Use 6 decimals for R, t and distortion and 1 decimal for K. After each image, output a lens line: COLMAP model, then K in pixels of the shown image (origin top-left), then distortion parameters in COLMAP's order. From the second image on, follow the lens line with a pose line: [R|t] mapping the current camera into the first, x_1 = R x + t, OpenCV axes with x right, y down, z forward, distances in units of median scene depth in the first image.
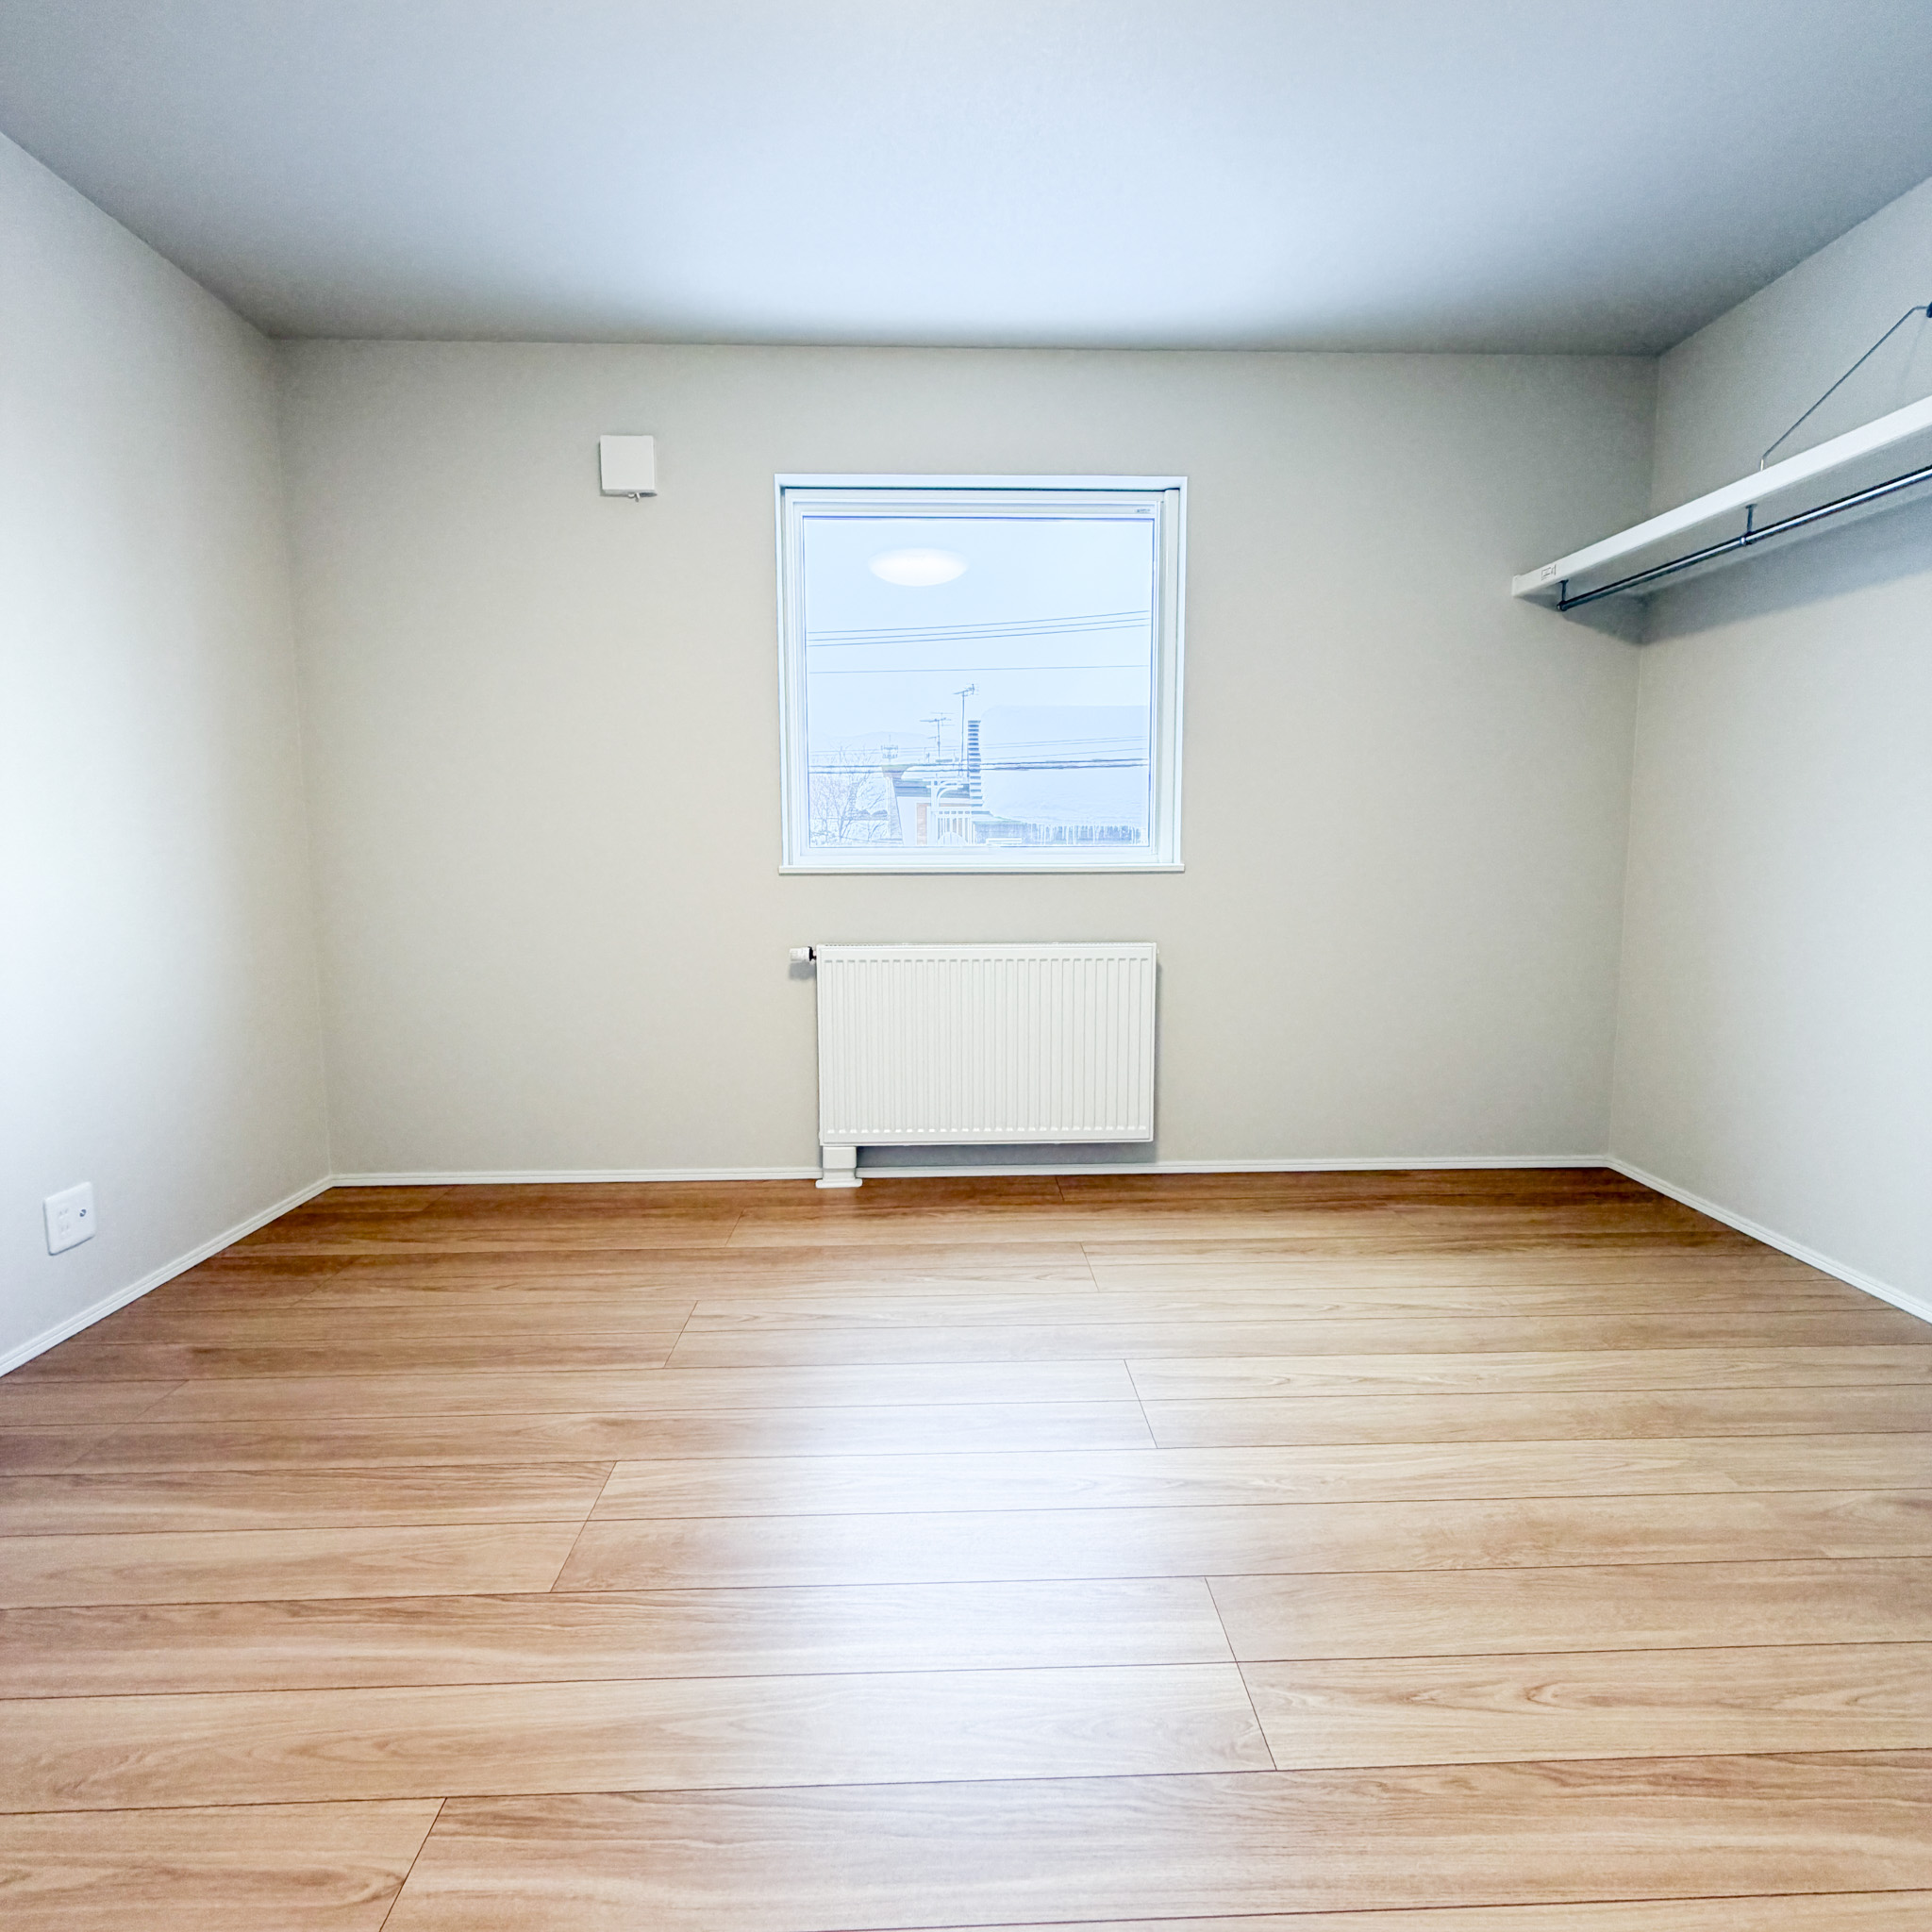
lens RADIAL K [[999.8, 0, 956.3], [0, 999.8, 966.5], [0, 0, 1]] dist [-0.007484, -0.001323]
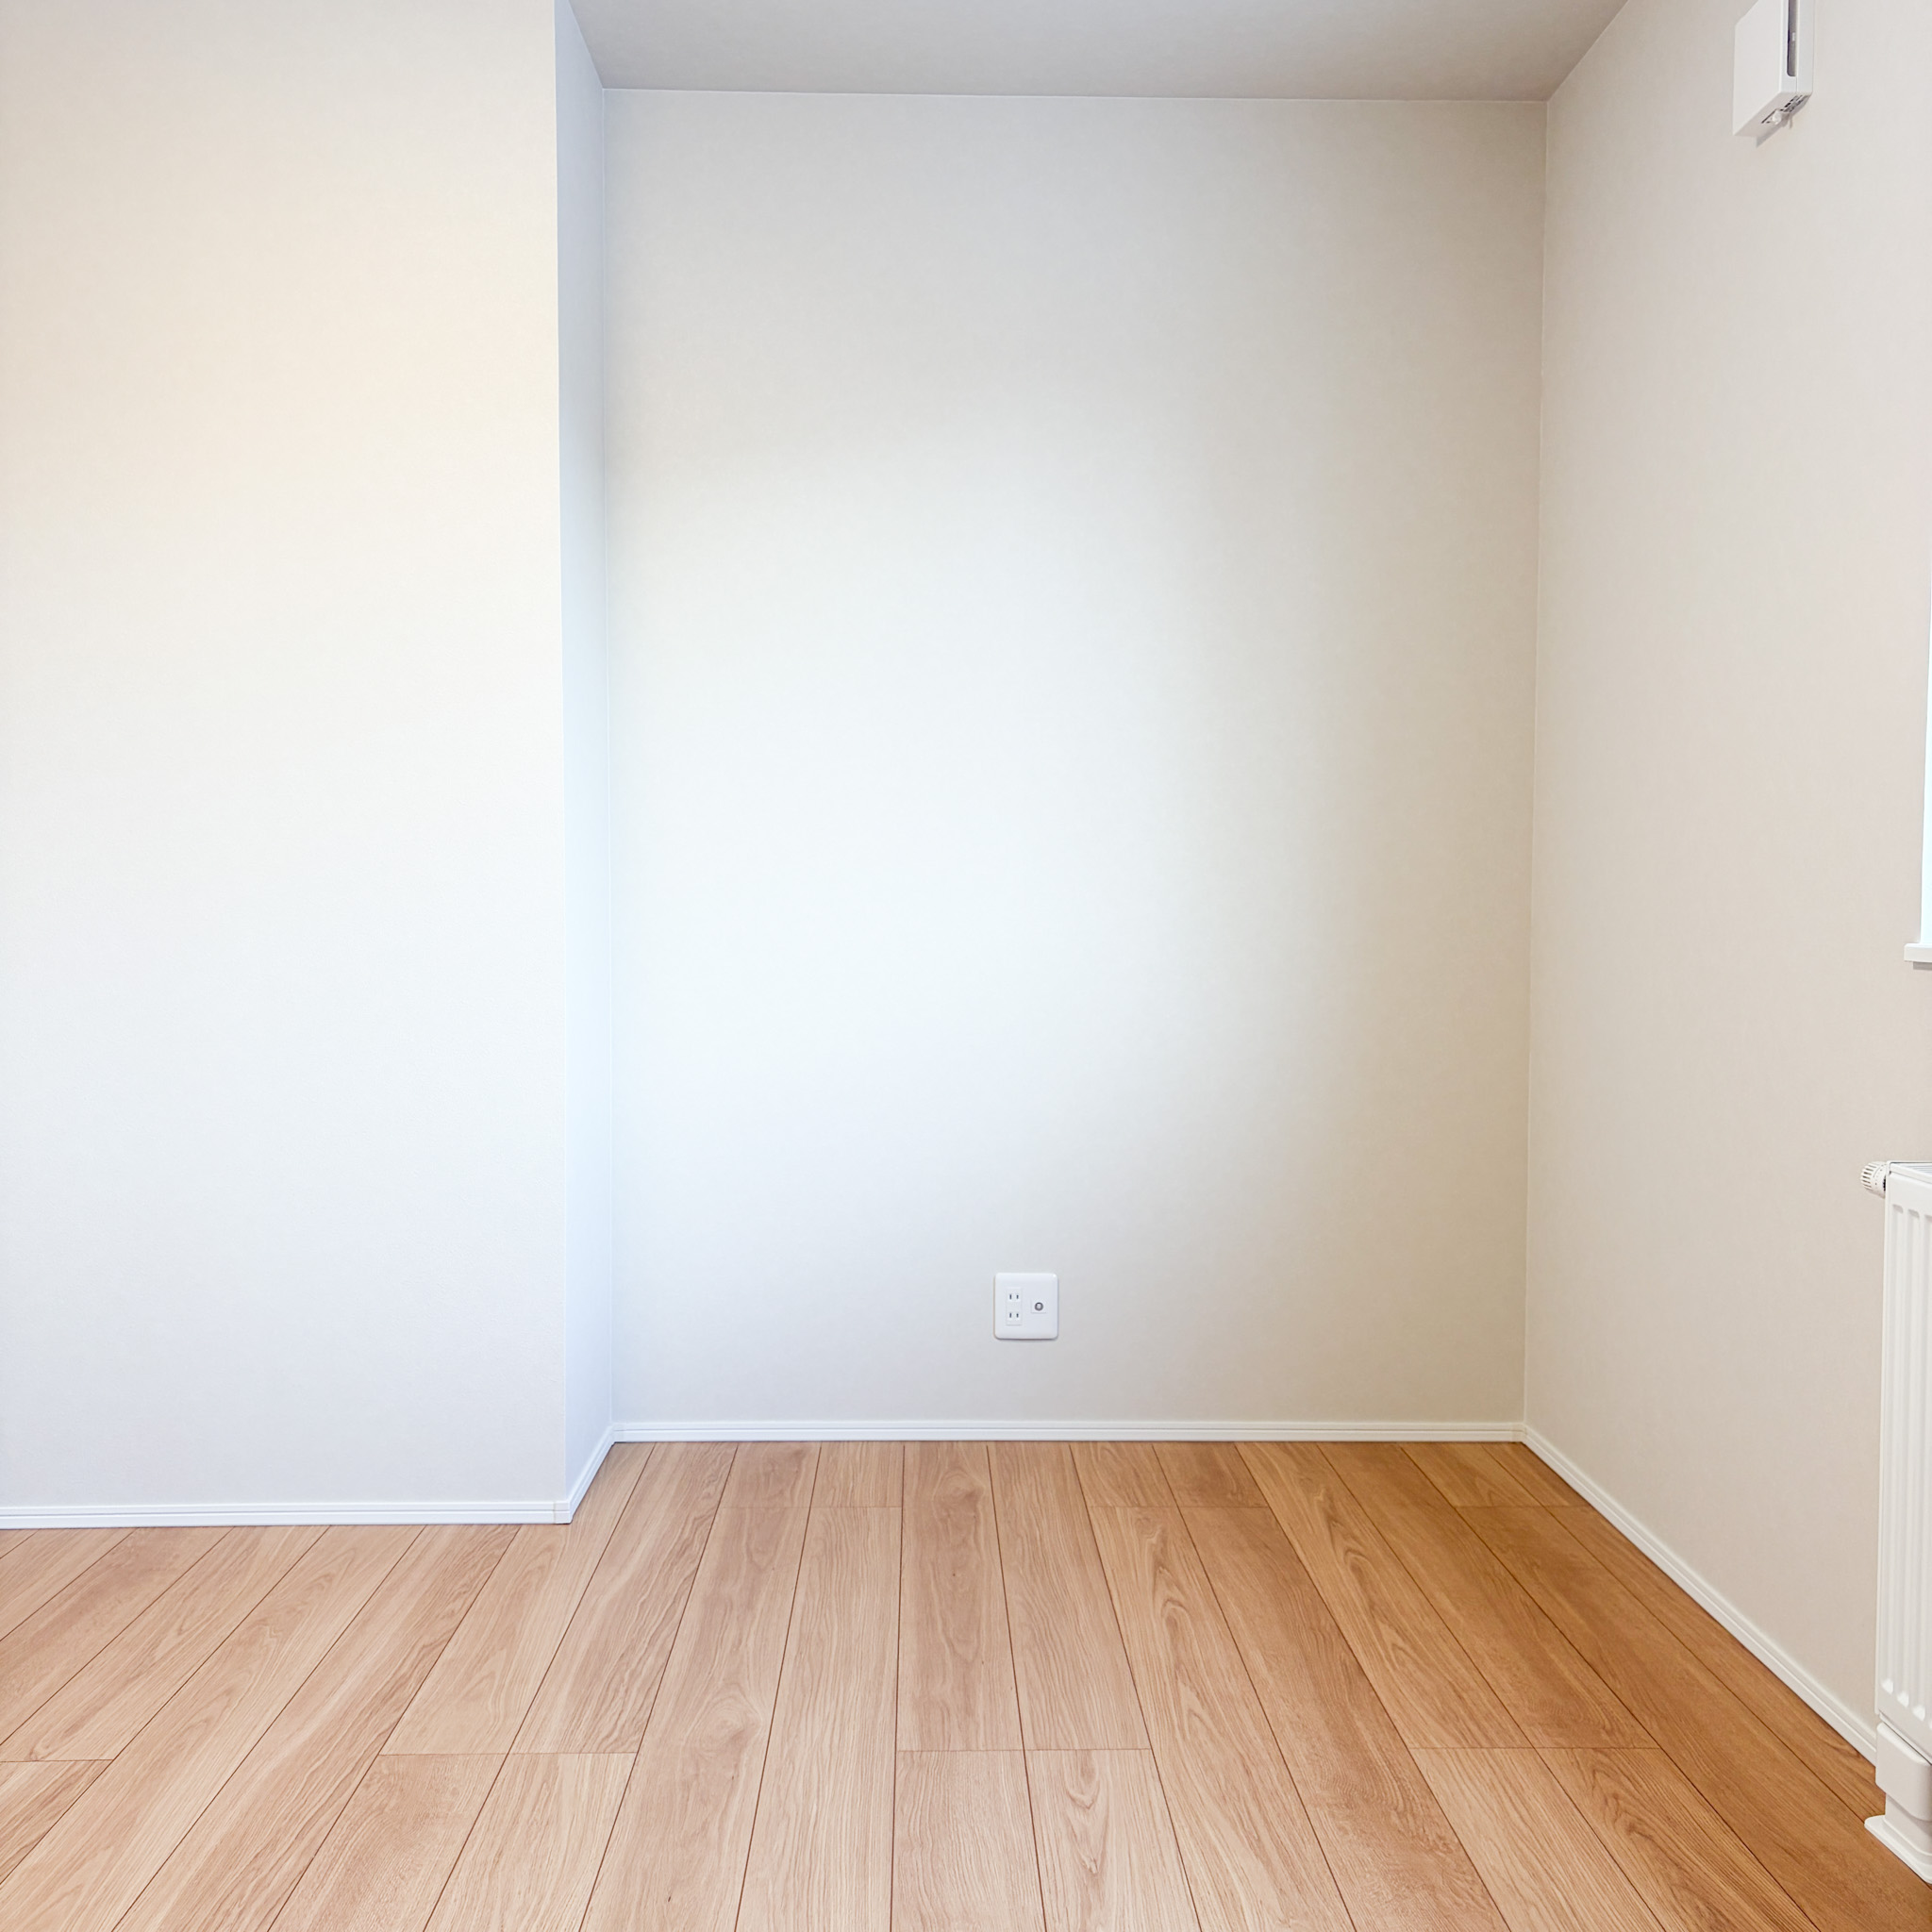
lens RADIAL K [[1941.7, 0, 962.6], [0, 1941.7, 964.4], [0, 0, 1]] dist [0.021931, 0.000000]
pose [[-0.003062, 0.043682, -0.999041, 0.757581], [-0.123648, 0.991362, 0.043726, -0.105615], [0.992321, 0.123664, 0.002366, 0.875110]]
